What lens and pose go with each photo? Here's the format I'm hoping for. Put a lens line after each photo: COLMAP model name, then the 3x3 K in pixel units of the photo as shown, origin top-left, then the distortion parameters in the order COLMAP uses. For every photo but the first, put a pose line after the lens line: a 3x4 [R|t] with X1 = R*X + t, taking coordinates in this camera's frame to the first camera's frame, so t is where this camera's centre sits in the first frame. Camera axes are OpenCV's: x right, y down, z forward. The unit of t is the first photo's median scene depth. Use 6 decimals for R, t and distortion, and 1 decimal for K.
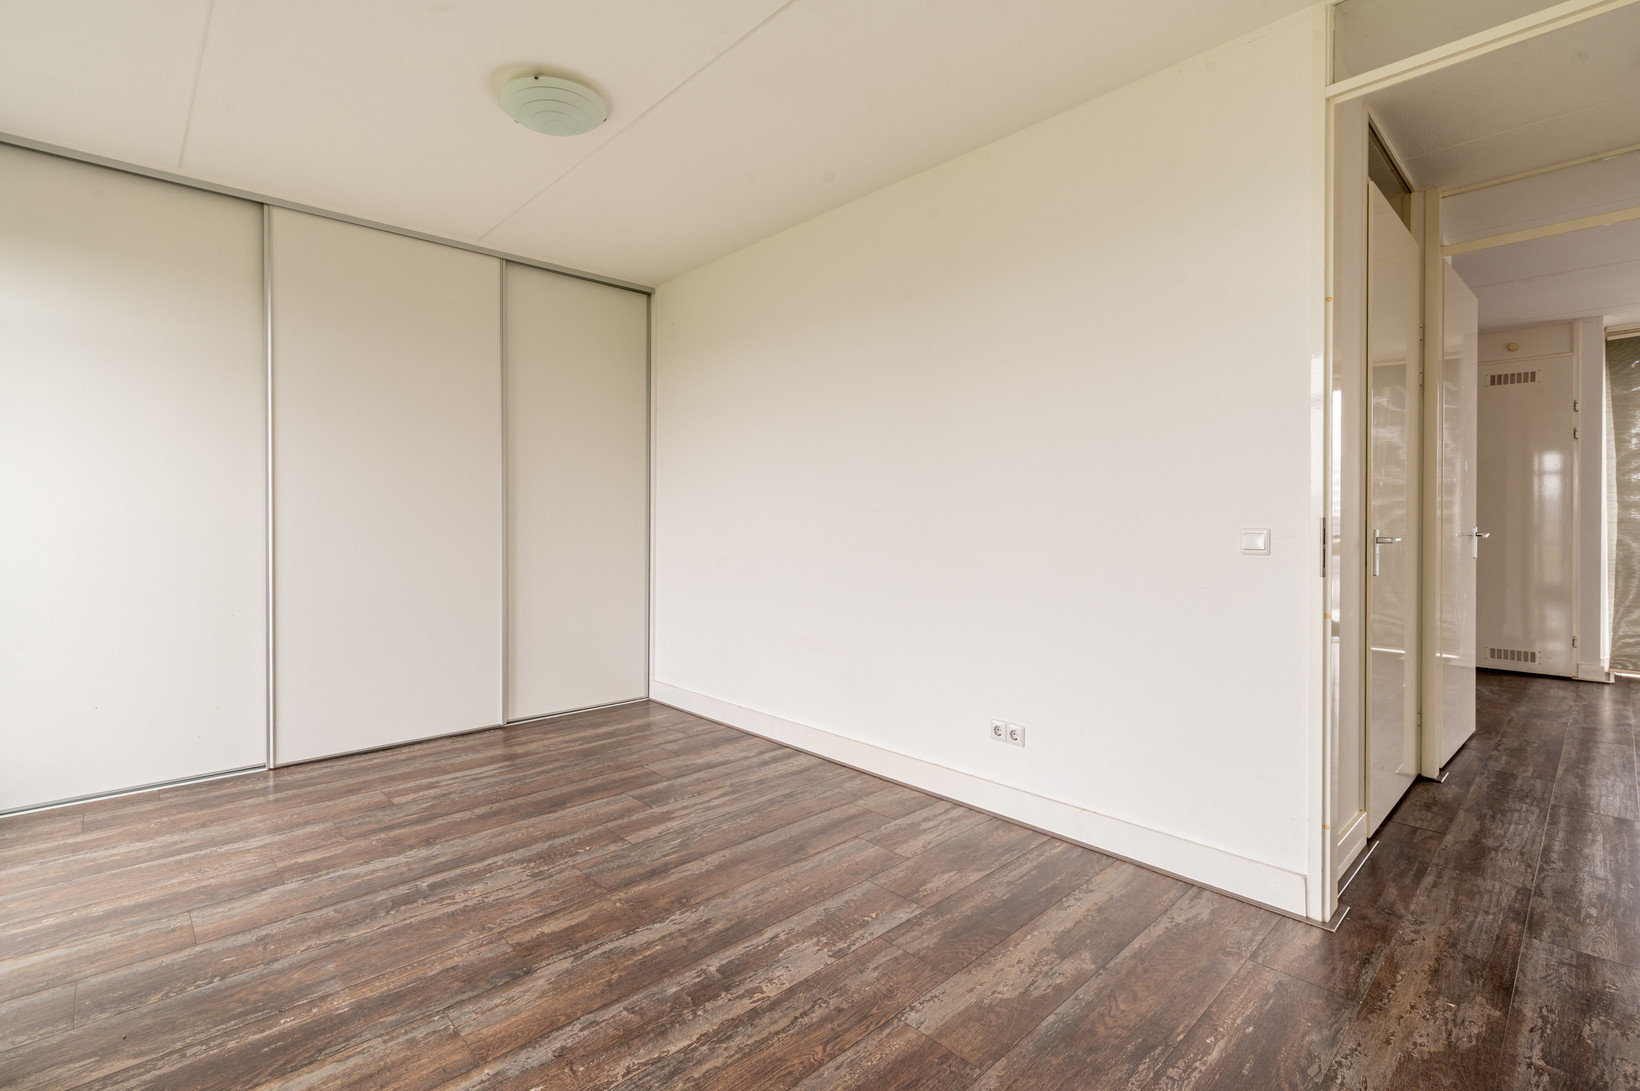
lens RADIAL K [[763.6, 0, 823.9], [0, 763.6, 523.5], [0, 0, 1]] dist [-0.000456, -0.000056]
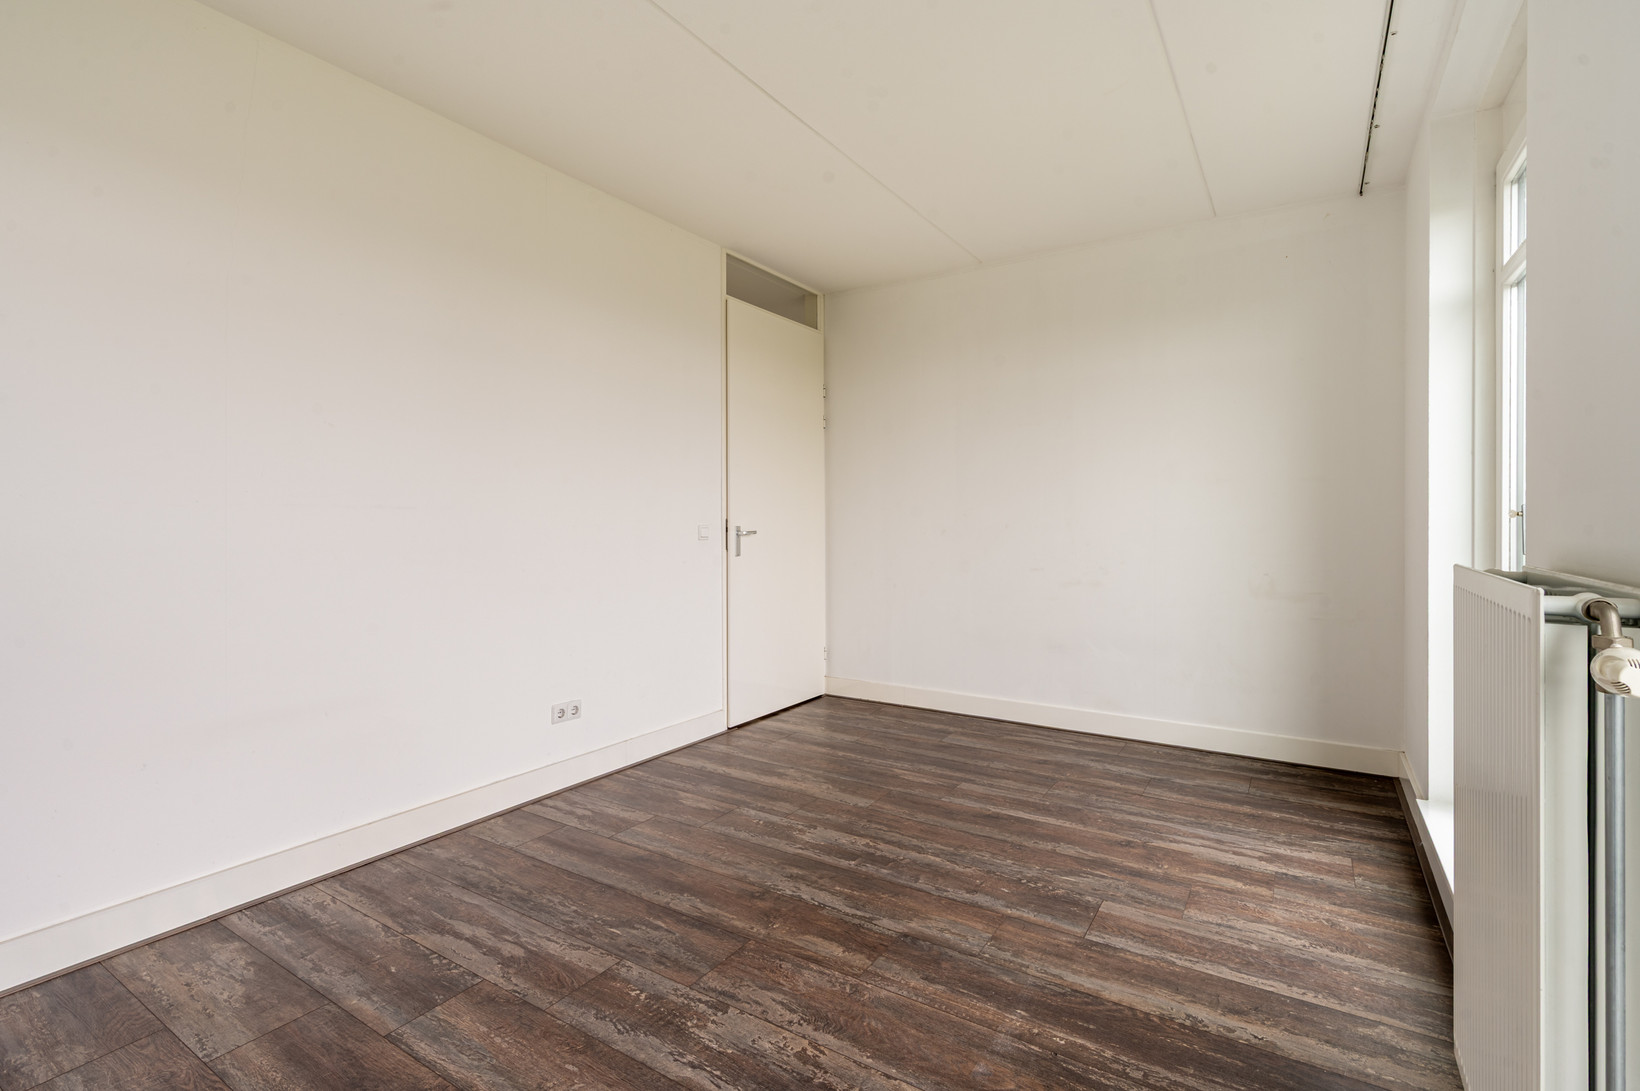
lens RADIAL K [[747.7, 0, 816.9], [0, 747.7, 520.6], [0, 0, 1]] dist [-0.000047, -0.000210]
pose [[-0.236221, -0.002430, 0.971696, -1.208826], [0.004823, 0.999982, 0.003673, -0.015897], [-0.971687, 0.005554, -0.236205, 1.181383]]
